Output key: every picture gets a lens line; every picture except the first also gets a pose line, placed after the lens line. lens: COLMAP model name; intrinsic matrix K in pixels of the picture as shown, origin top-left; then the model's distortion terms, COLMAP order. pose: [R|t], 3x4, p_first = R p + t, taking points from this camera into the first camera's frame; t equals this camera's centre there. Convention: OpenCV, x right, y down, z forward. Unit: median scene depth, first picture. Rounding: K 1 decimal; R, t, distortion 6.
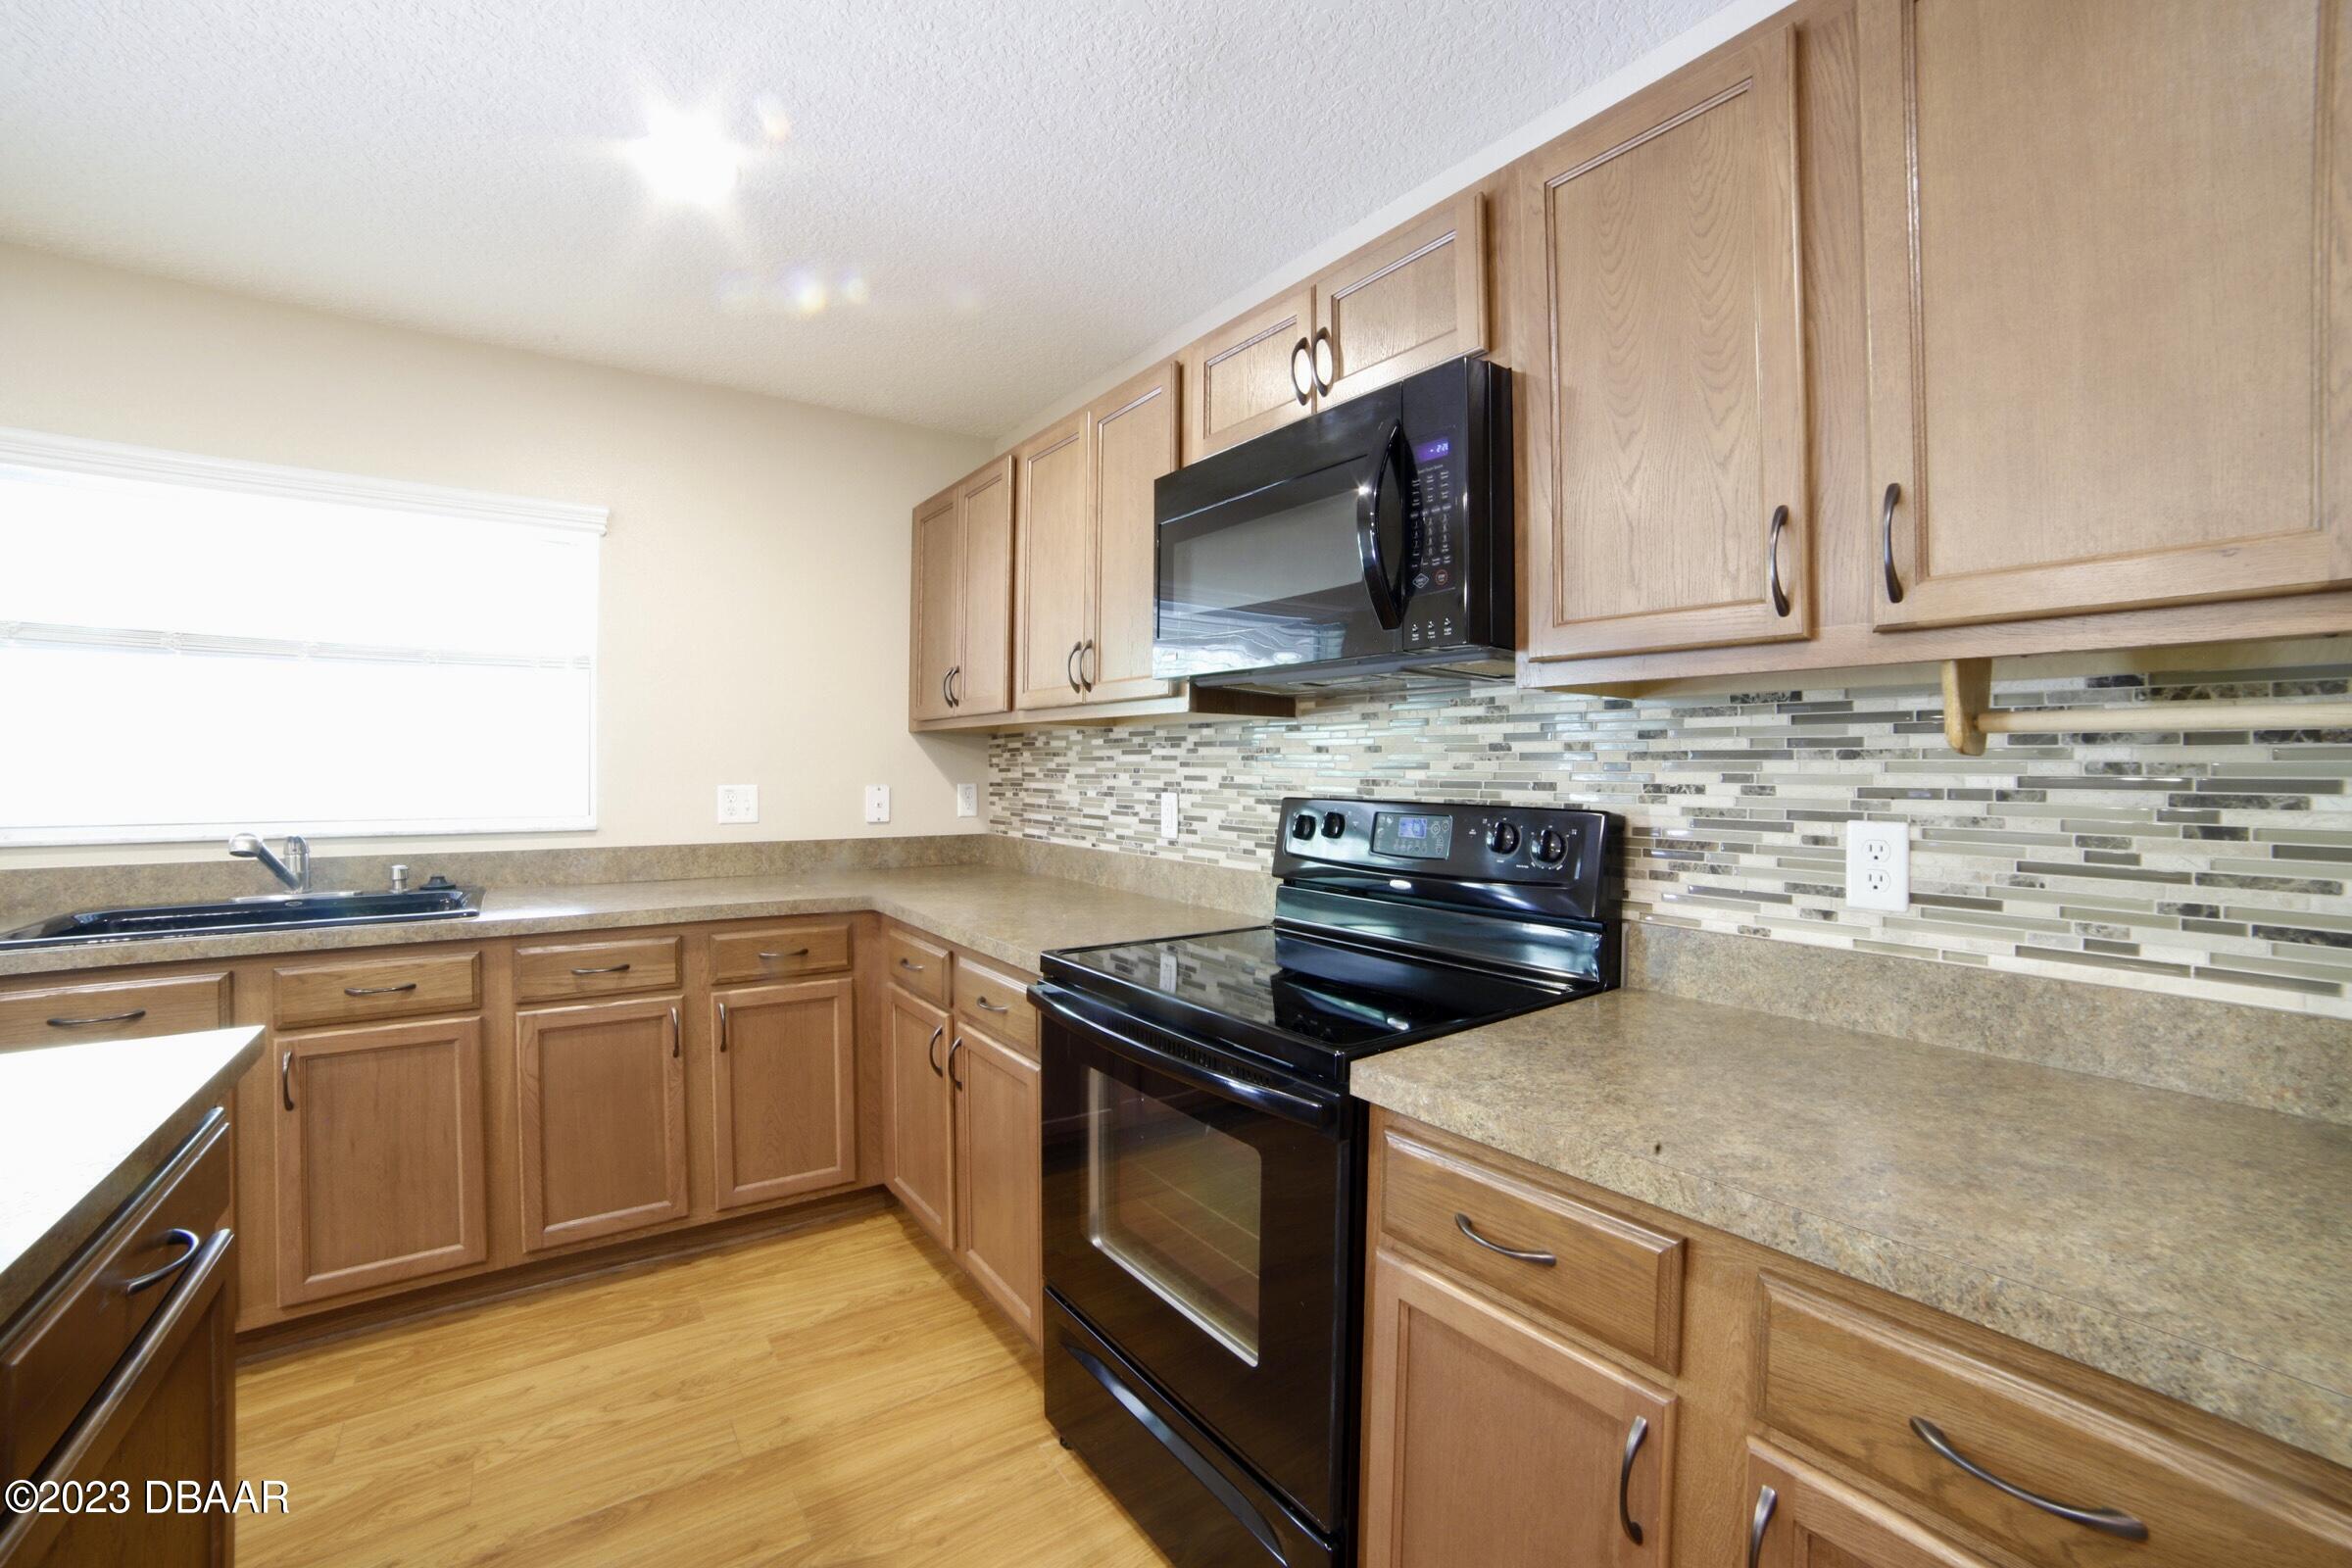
lens RADIAL K [[970.0, 0, 1176.0], [0, 970.0, 764.1], [0, 0, 1]] dist [-0.095989, 0.034612]
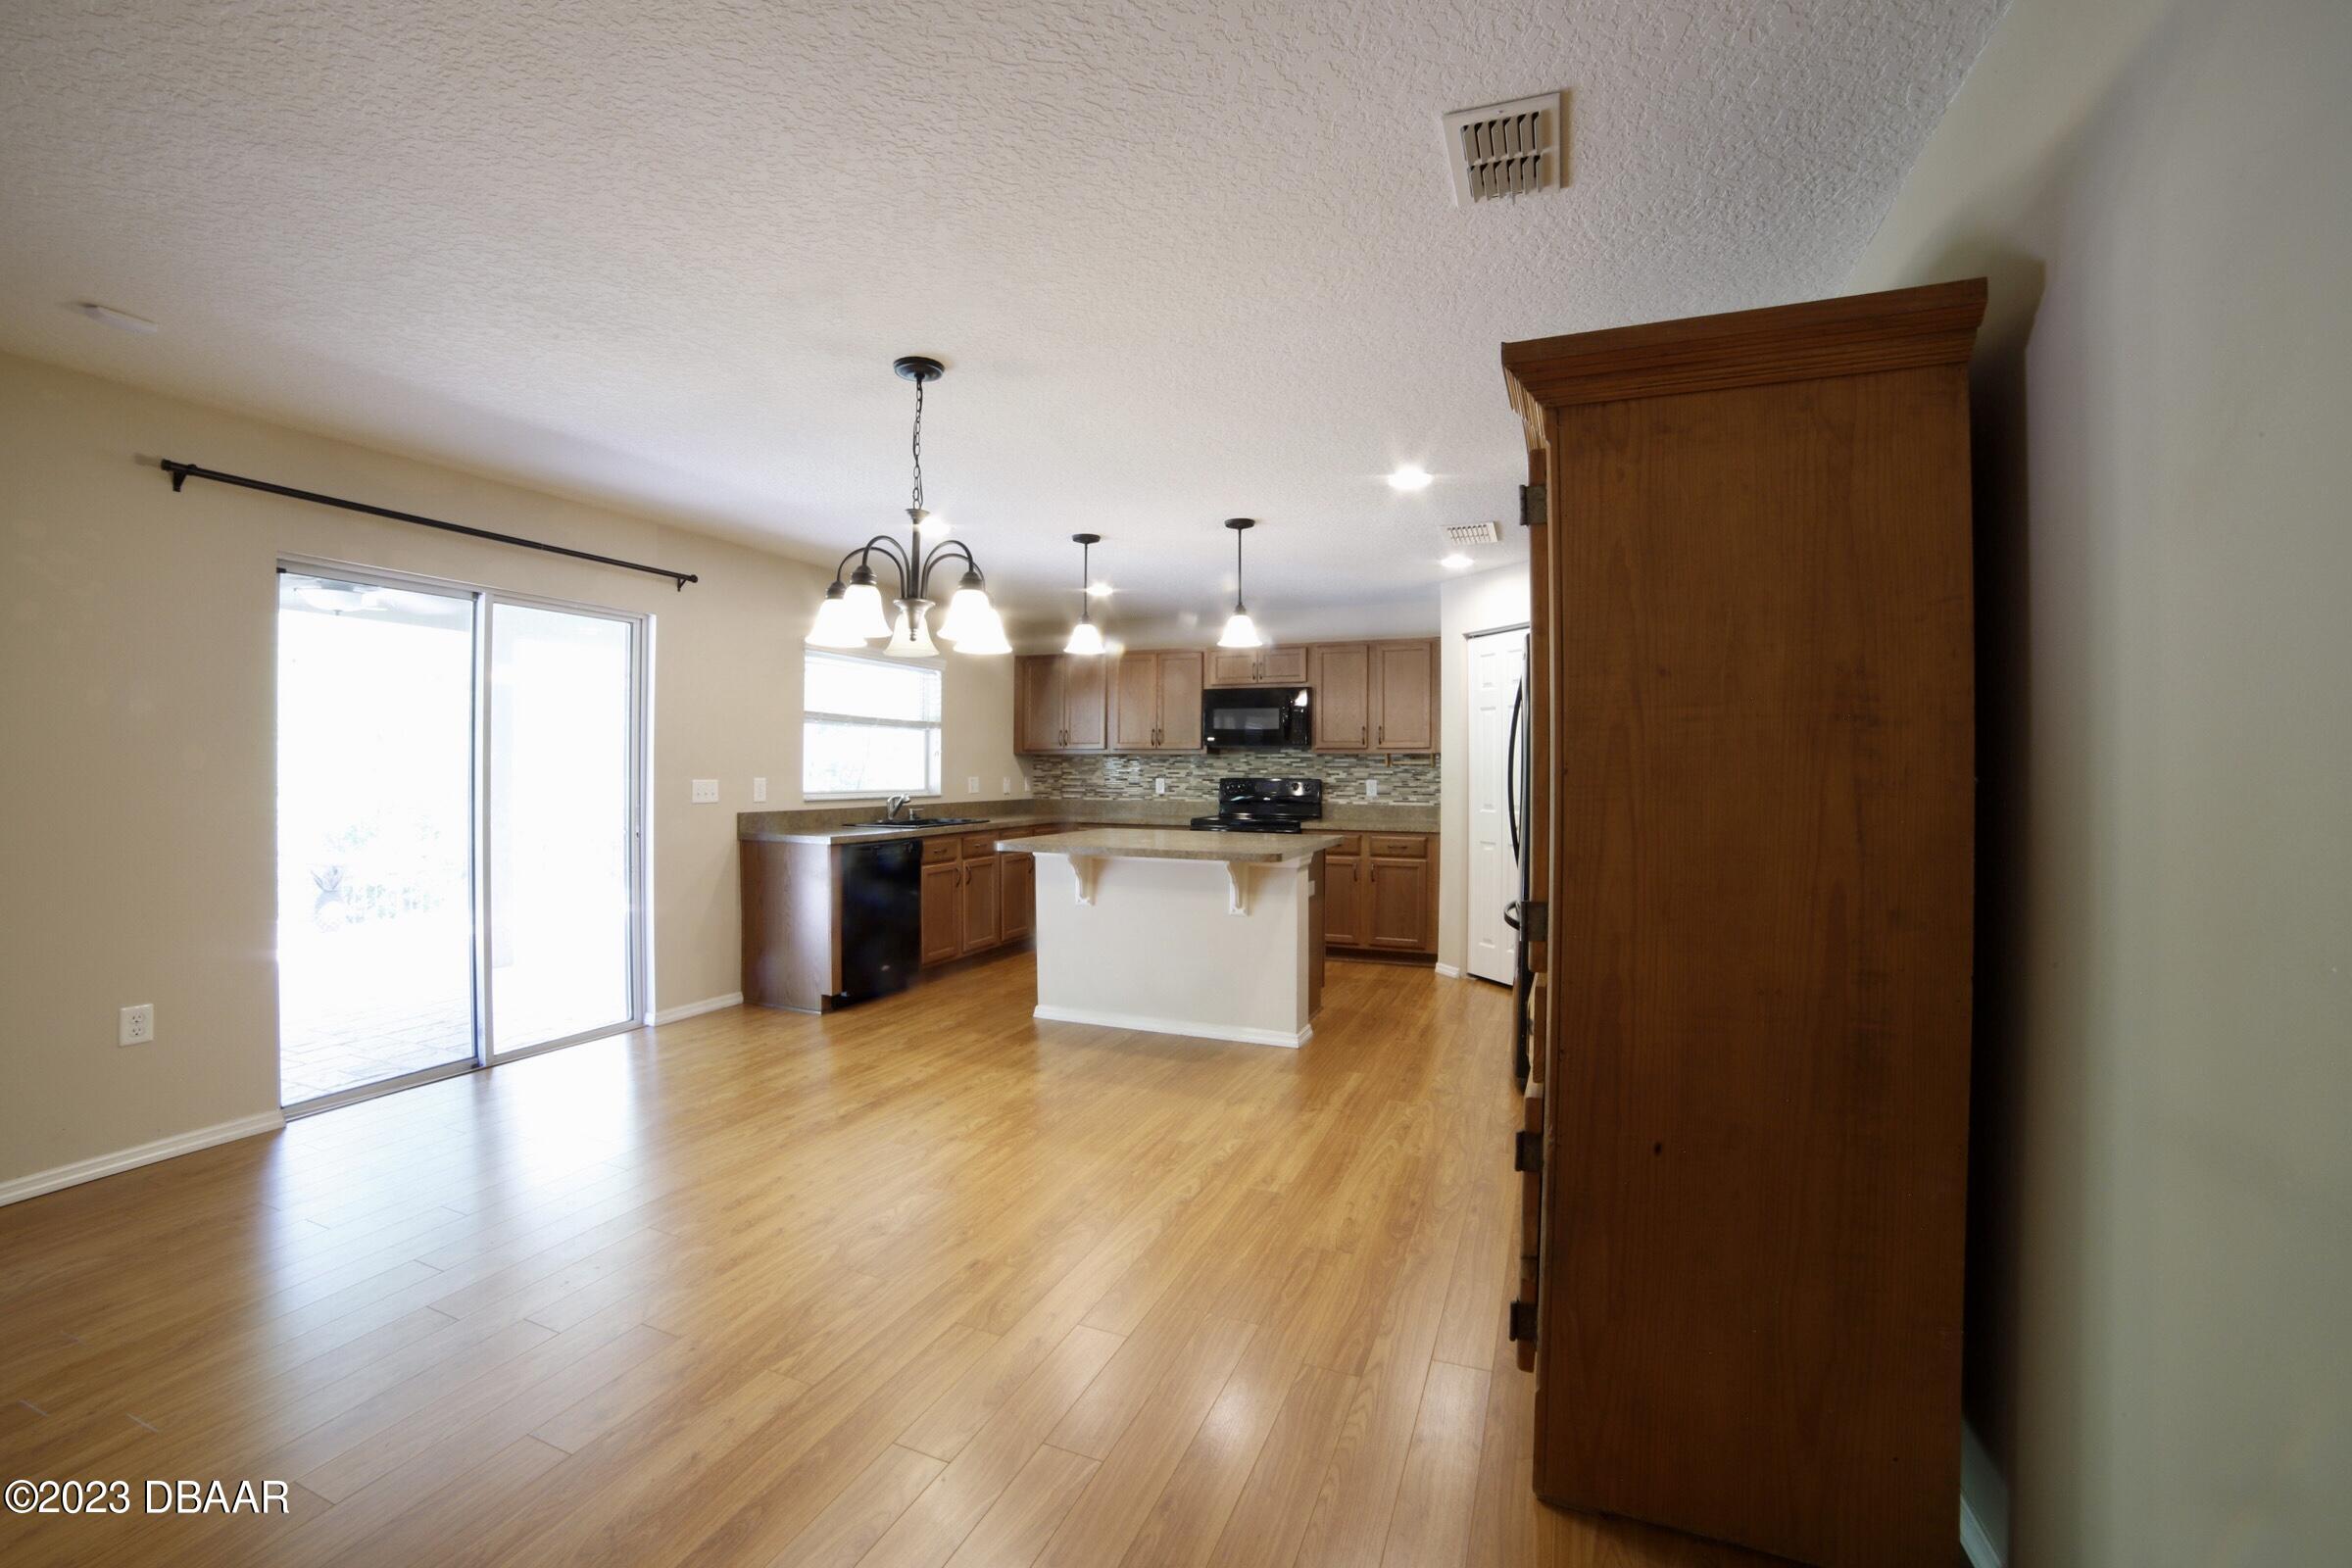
lens RADIAL K [[970.0, 0, 1176.0], [0, 970.0, 764.1], [0, 0, 1]] dist [-0.095989, 0.034612]
pose [[0.842162, 0.003254, 0.539215, -2.550999], [-0.001805, 0.999993, -0.003216, -0.006524], [-0.539222, 0.001735, 0.842162, -2.459058]]
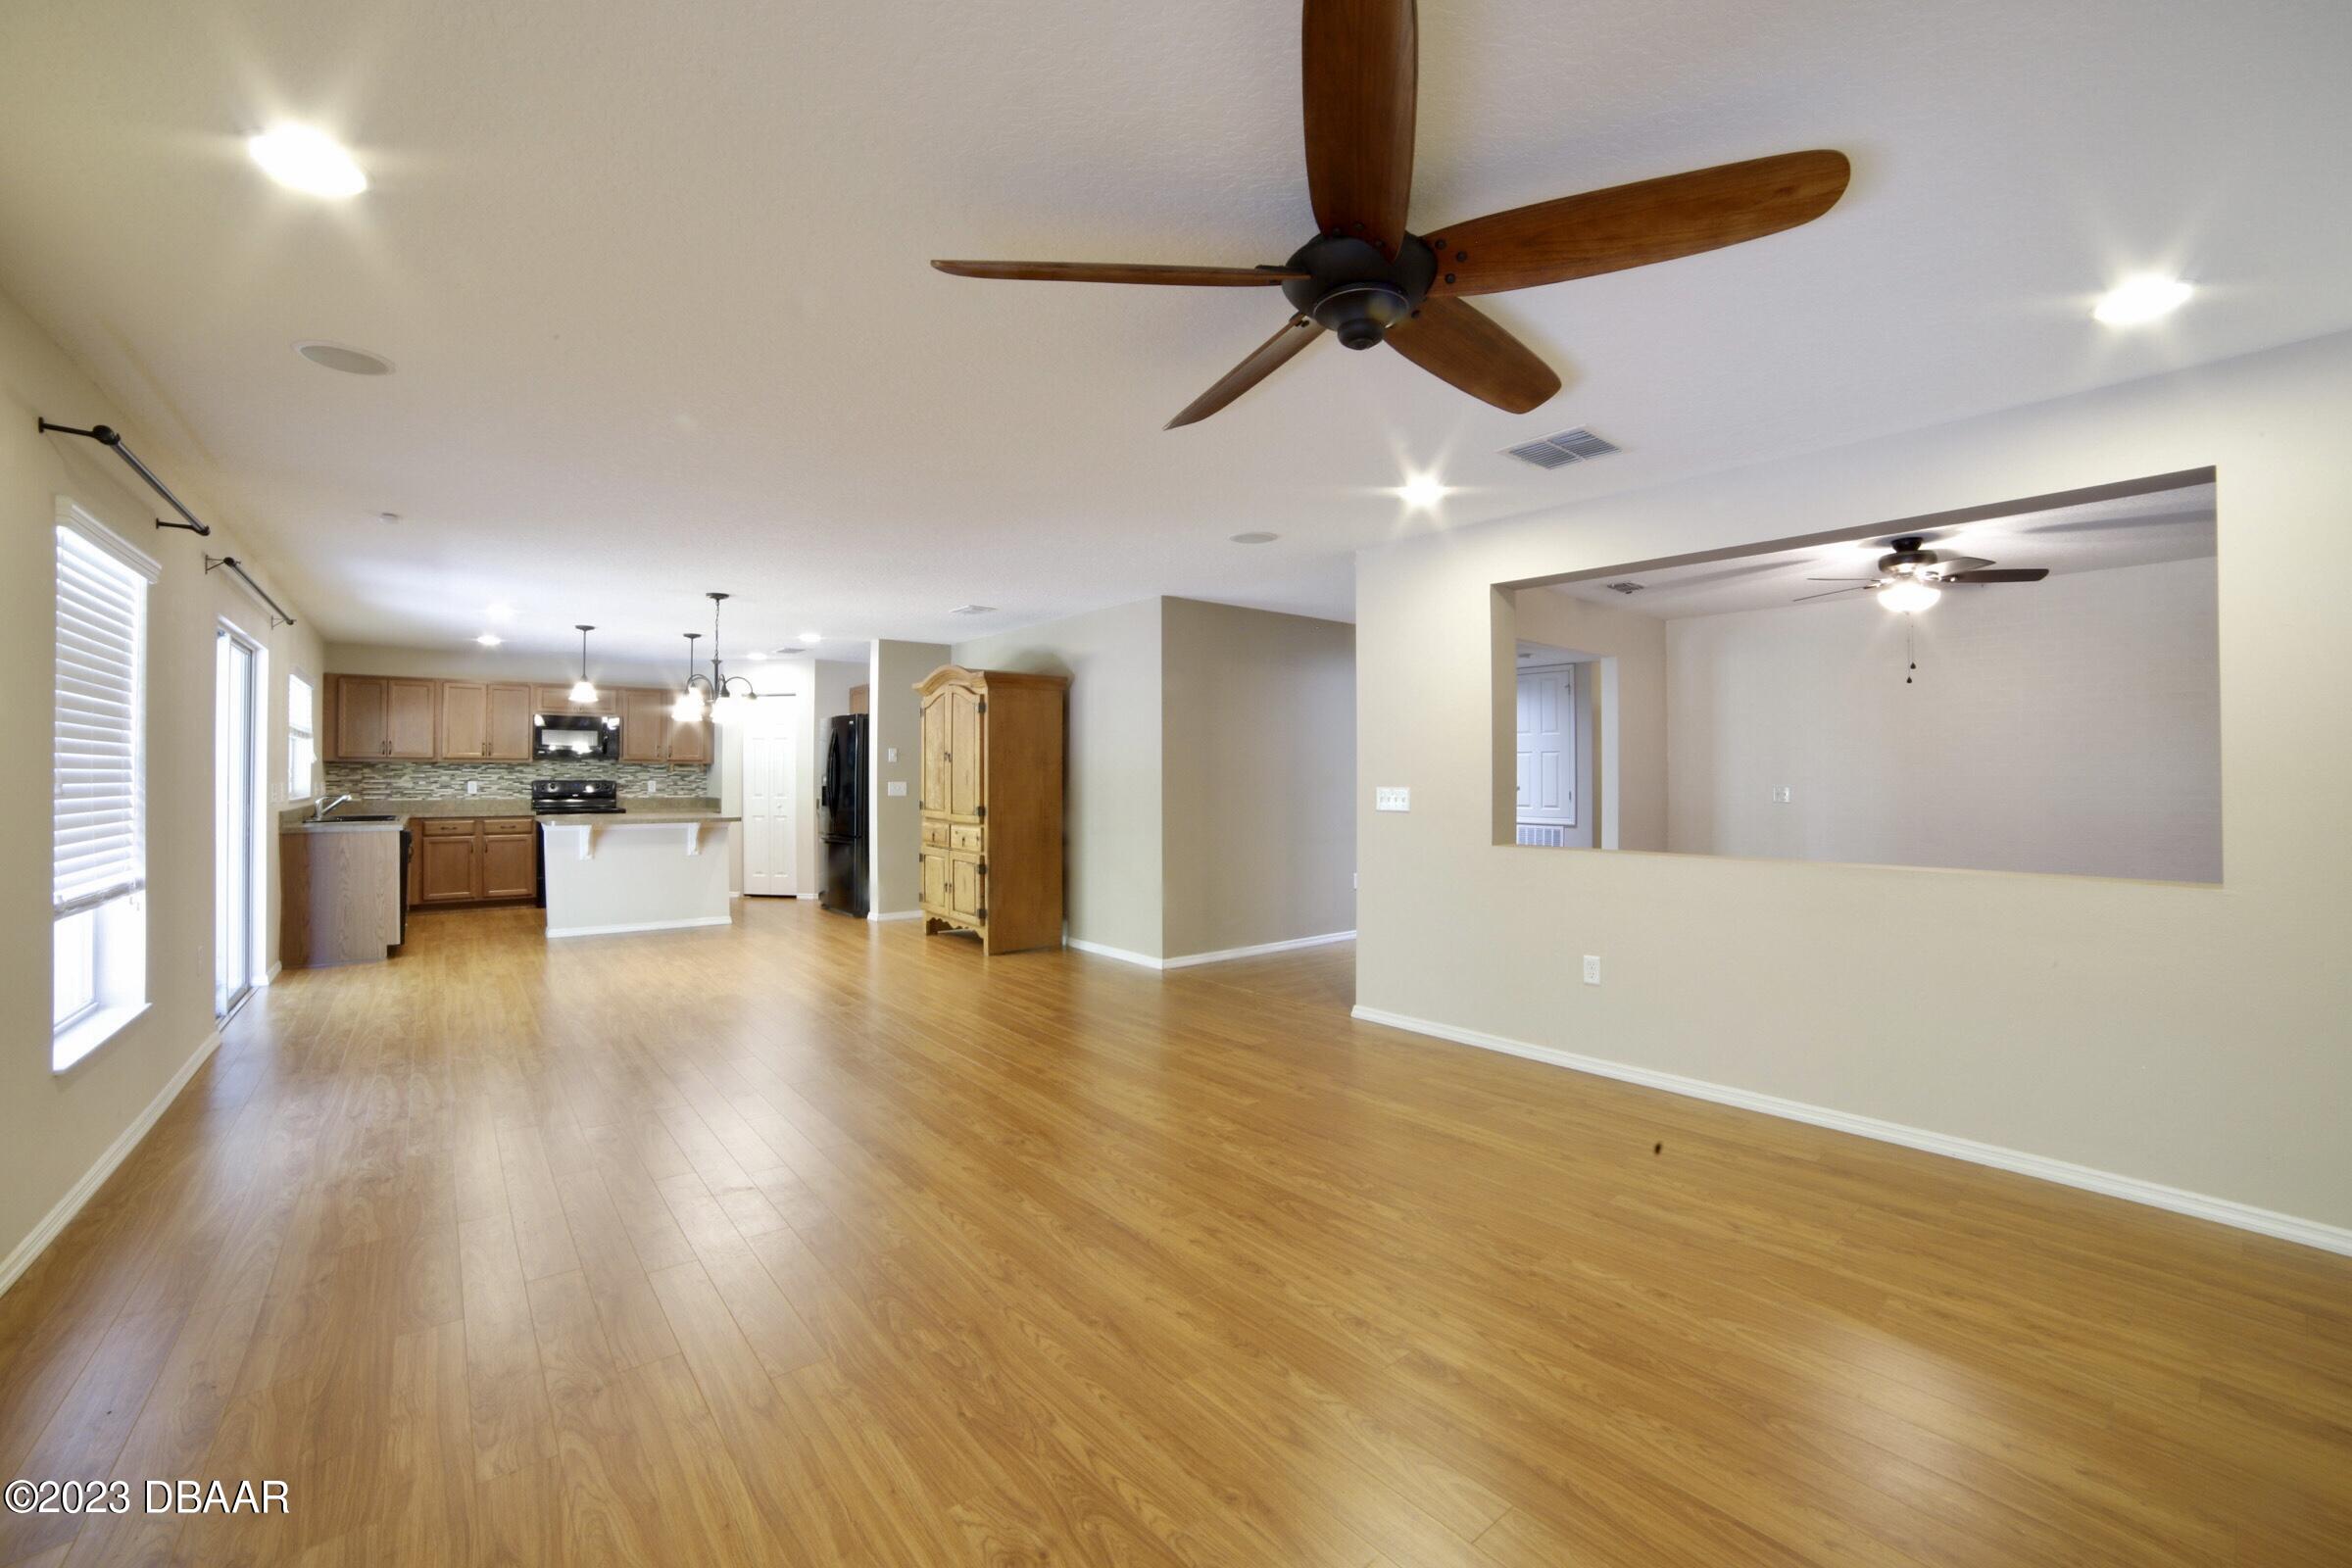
lens RADIAL K [[970.0, 0, 1176.0], [0, 970.0, 764.1], [0, 0, 1]] dist [-0.095989, 0.034612]
pose [[-0.064614, 0.008472, 0.997874, -6.084777], [0.000147, 0.999964, -0.008480, -0.009232], [-0.997910, -0.000401, -0.064613, -2.365015]]
